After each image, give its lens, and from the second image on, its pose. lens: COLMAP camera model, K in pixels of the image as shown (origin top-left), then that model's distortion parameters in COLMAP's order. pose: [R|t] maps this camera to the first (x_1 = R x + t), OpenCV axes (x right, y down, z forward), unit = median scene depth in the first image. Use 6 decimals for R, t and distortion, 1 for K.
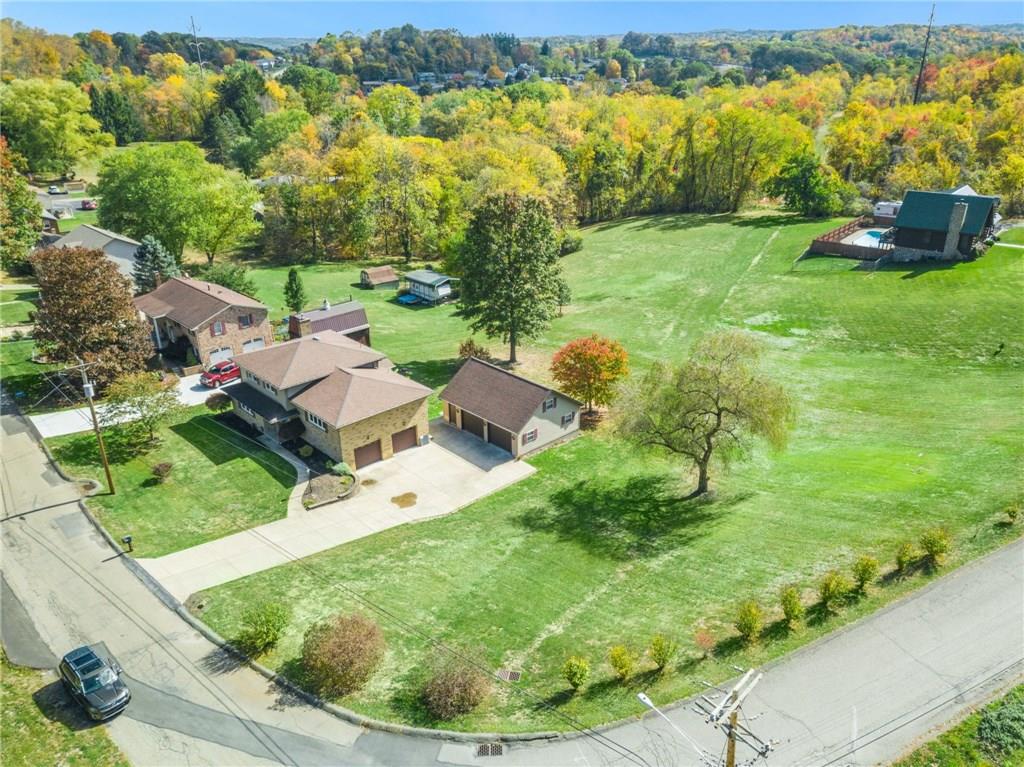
lens RADIAL K [[779.6, 0, 512.0], [0, 779.6, 383.5], [0, 0, 1]] dist [0.029487, -0.003732]
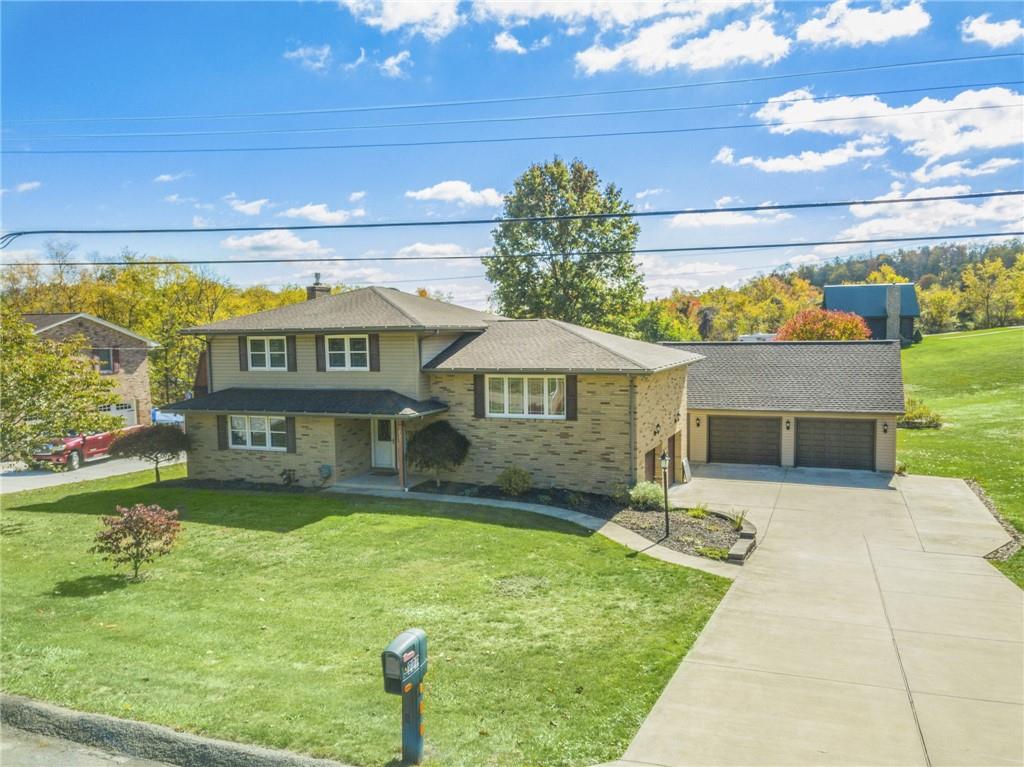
lens RADIAL K [[779.6, 0, 512.0], [0, 779.6, 383.5], [0, 0, 1]] dist [0.029487, -0.003732]
pose [[0.906967, -0.021539, 0.420650, -0.333407], [0.166523, 0.935664, -0.311131, 0.125870], [-0.386886, 0.352233, 0.852204, 0.537471]]
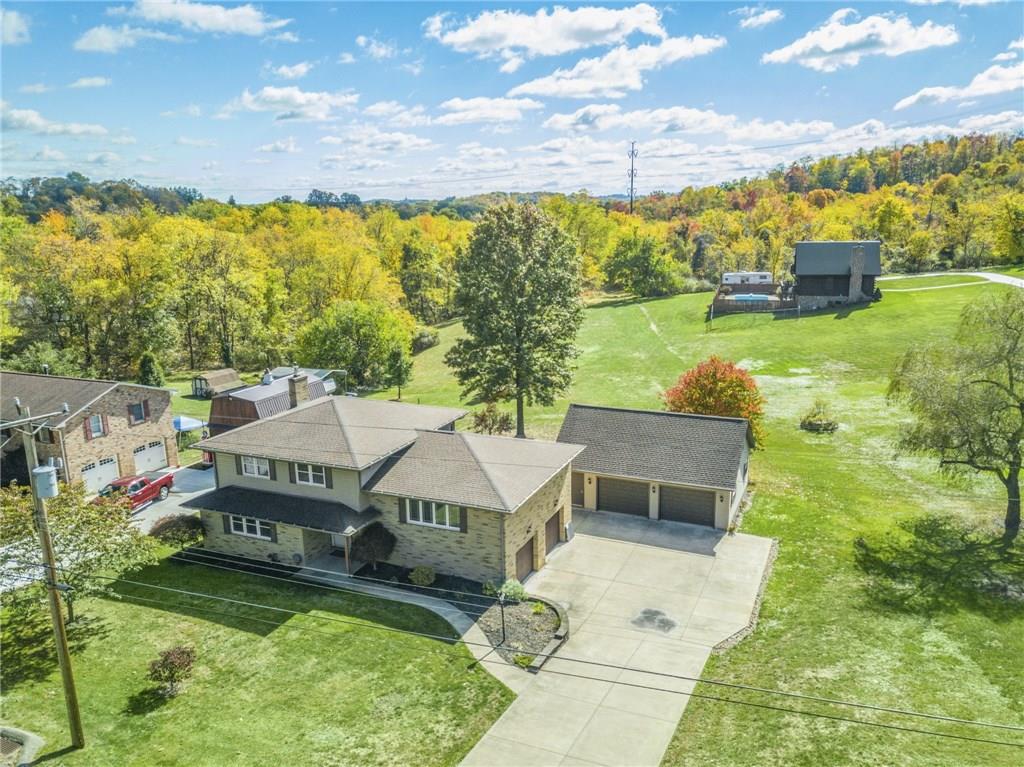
lens RADIAL K [[785.6, 0, 512.0], [0, 785.6, 383.5], [0, 0, 1]] dist [0.032890, -0.000059]
pose [[0.920972, -0.092161, 0.378572, -0.319347], [0.163340, 0.973446, -0.160385, 0.043550], [-0.353739, 0.209546, 0.911570, 0.364872]]
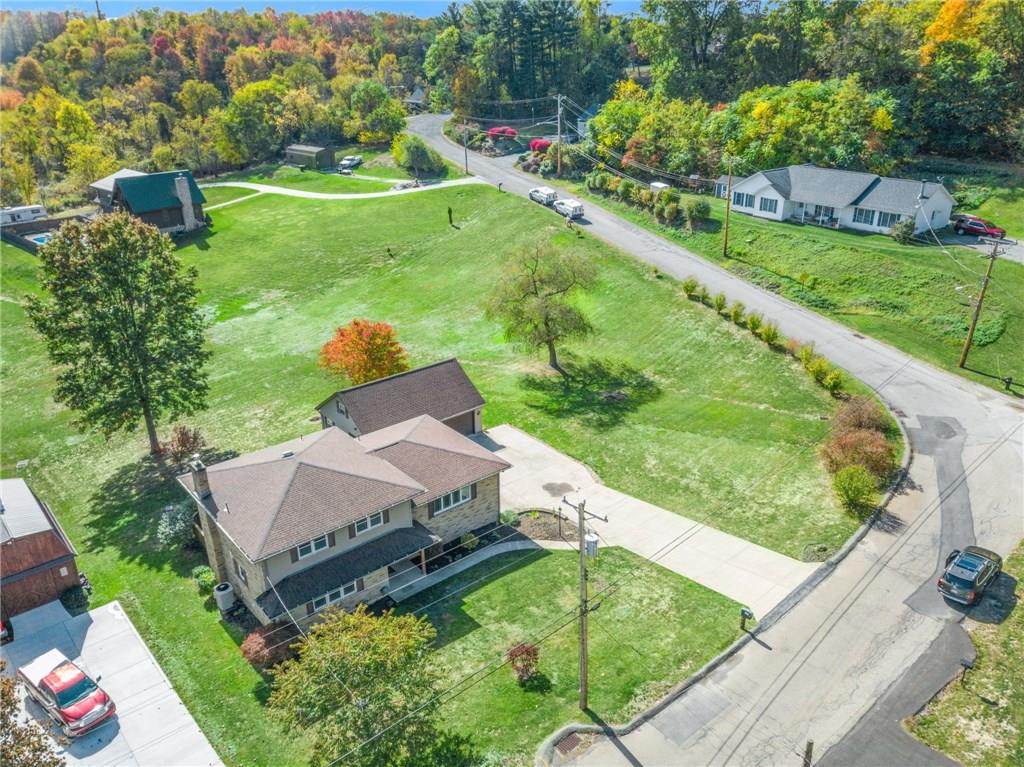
lens RADIAL K [[785.6, 0, 512.0], [0, 785.6, 383.5], [0, 0, 1]] dist [0.032890, -0.000059]
pose [[0.062010, -0.386164, 0.920343, -0.703716], [0.411236, 0.850093, 0.328980, -0.211247], [-0.909417, 0.358078, 0.211518, 0.604070]]
